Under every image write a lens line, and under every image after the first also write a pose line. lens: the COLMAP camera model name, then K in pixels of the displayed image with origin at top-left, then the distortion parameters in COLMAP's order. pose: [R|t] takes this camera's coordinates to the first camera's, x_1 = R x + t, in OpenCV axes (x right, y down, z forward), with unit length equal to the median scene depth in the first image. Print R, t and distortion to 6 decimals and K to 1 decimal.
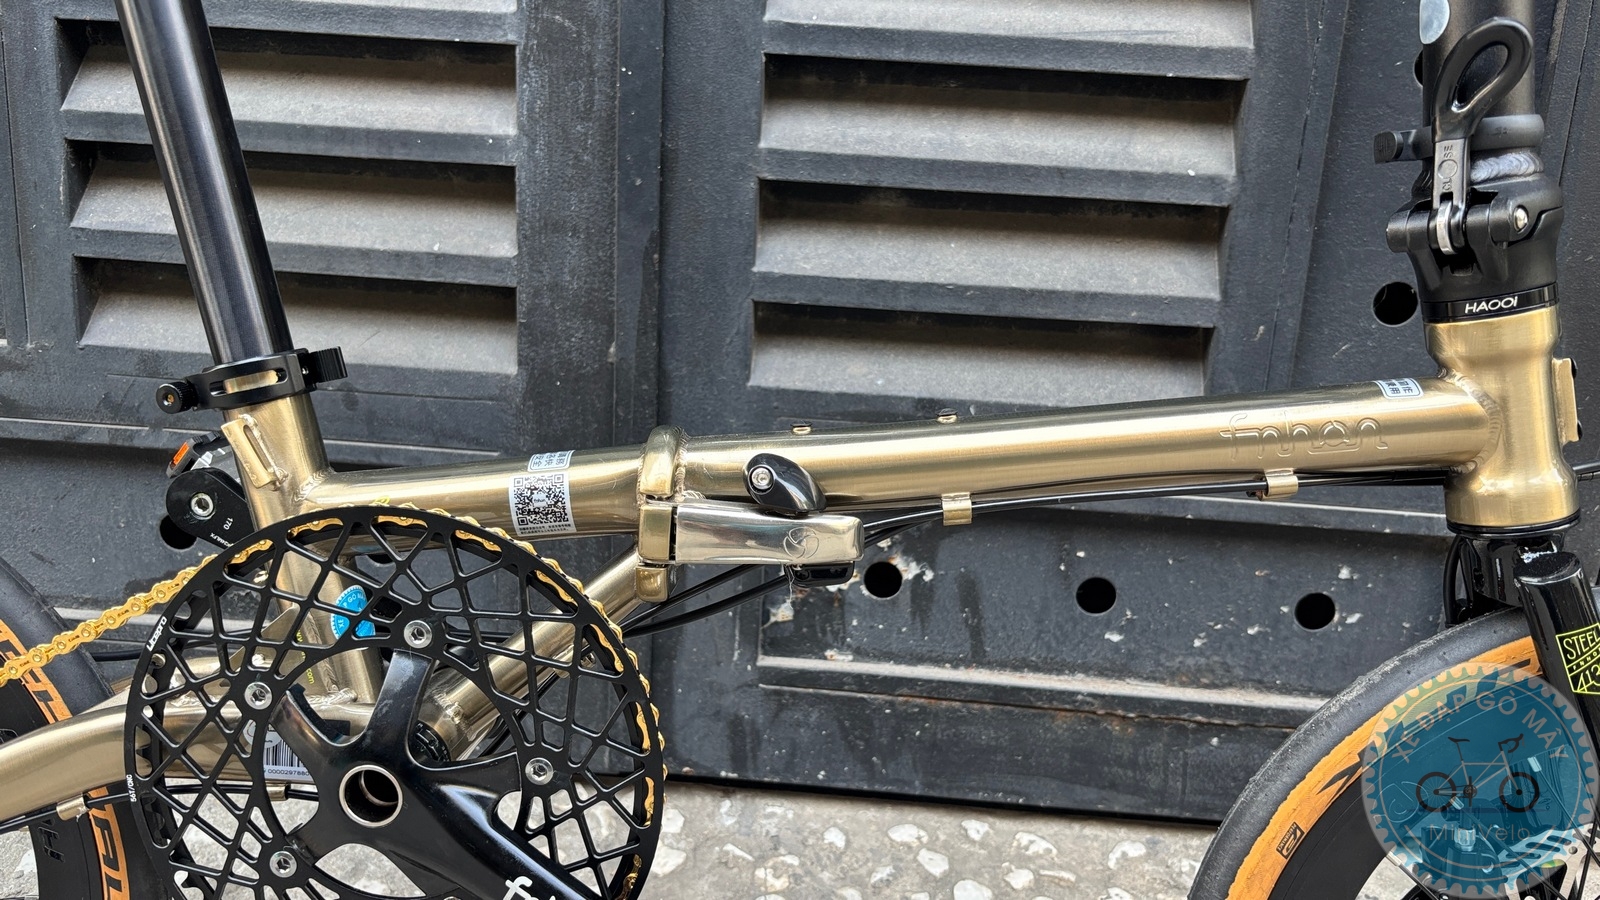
lens RADIAL K [[1225.6, 0, 807.2], [0, 1225.6, 464.7], [0, 0, 1]] dist [0.041280, -0.059640]
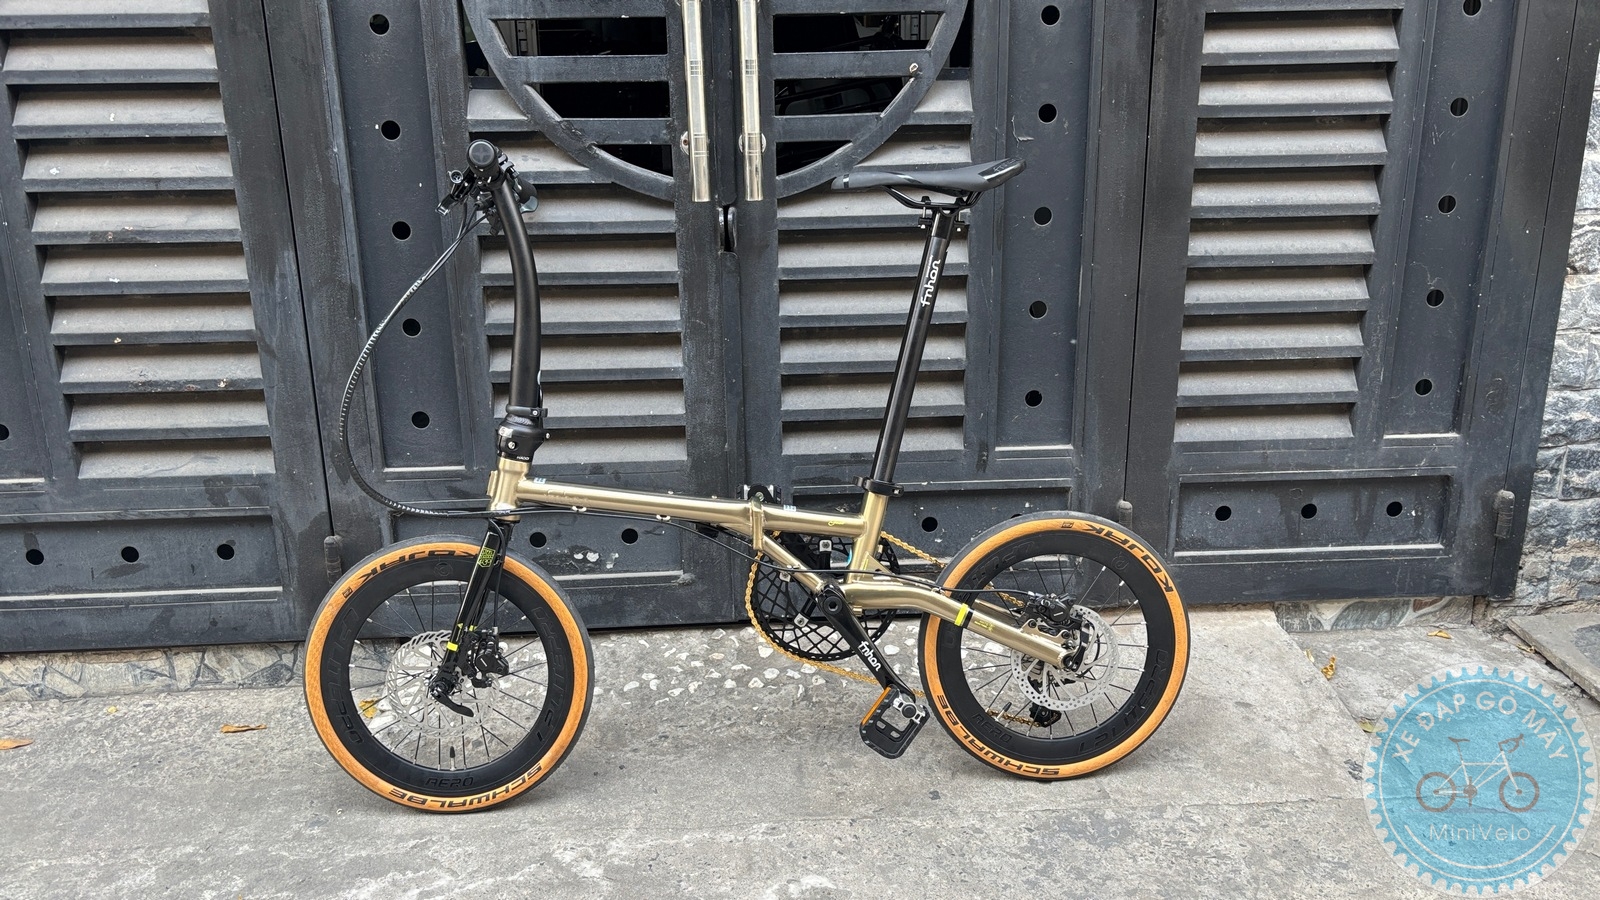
lens RADIAL K [[1225.6, 0, 799.8], [0, 1225.6, 461.3], [0, 0, 1]] dist [0.041280, -0.059640]
pose [[0.989976, -0.102391, 0.097278, -0.242262], [0.098303, 0.994096, 0.045938, -0.153985], [-0.101407, -0.035915, 0.994196, -1.369056]]
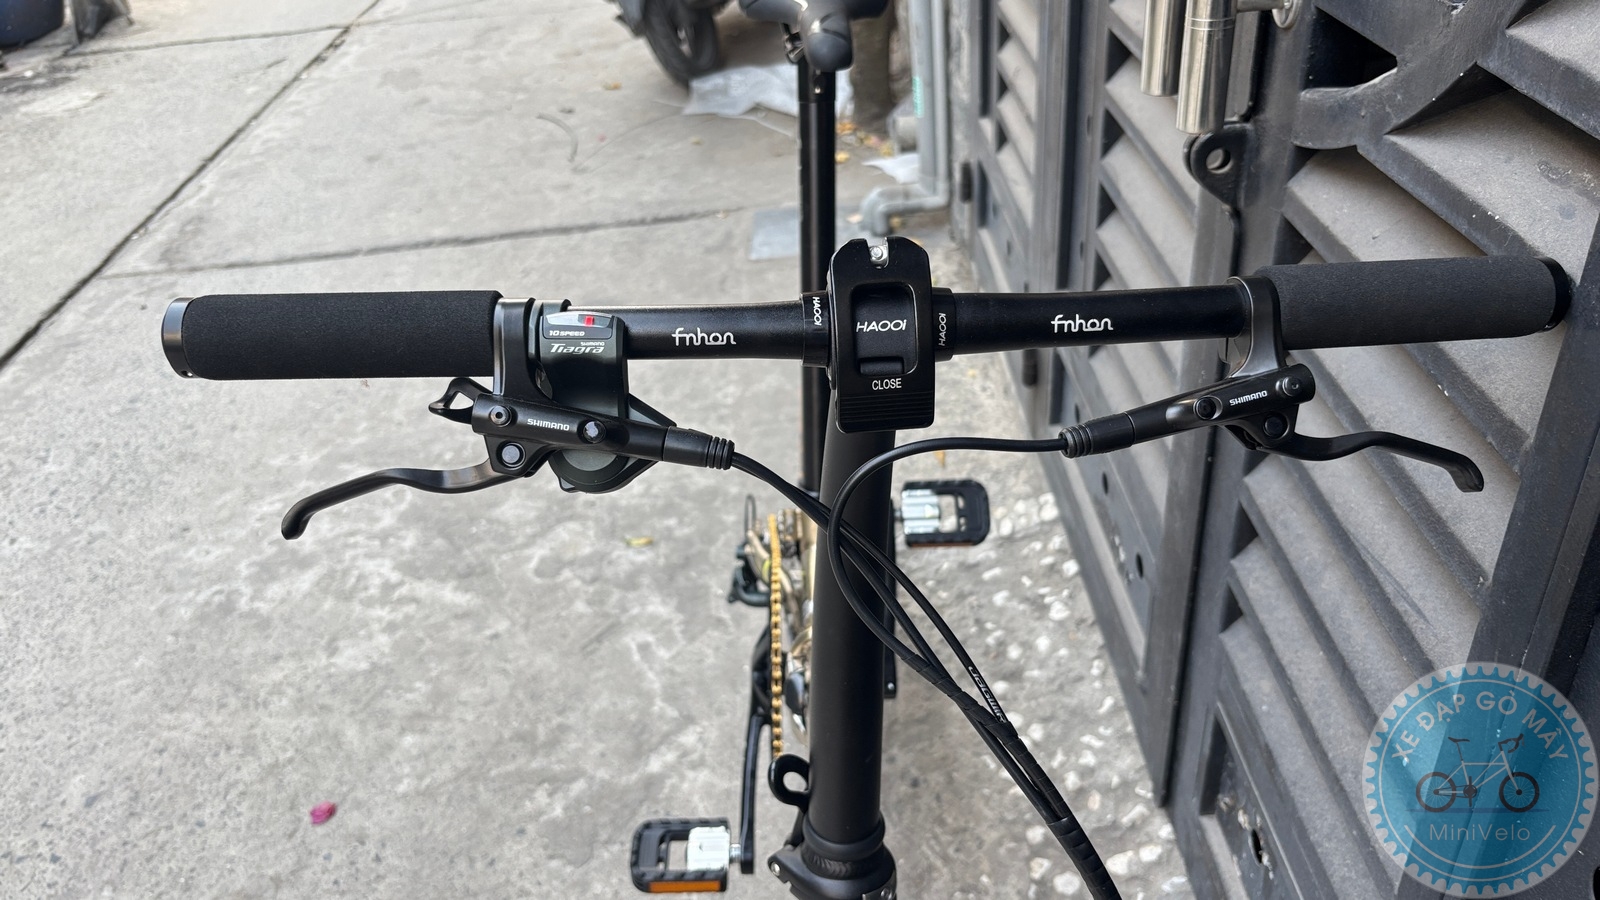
lens RADIAL K [[1225.6, 0, 792.1], [0, 1225.6, 449.8], [0, 0, 1]] dist [0.041280, -0.059640]
pose [[0.076283, 0.497095, -0.864336, 0.836045], [-0.150316, 0.862688, 0.482881, -0.711930], [0.985691, 0.093088, 0.140530, 0.386981]]
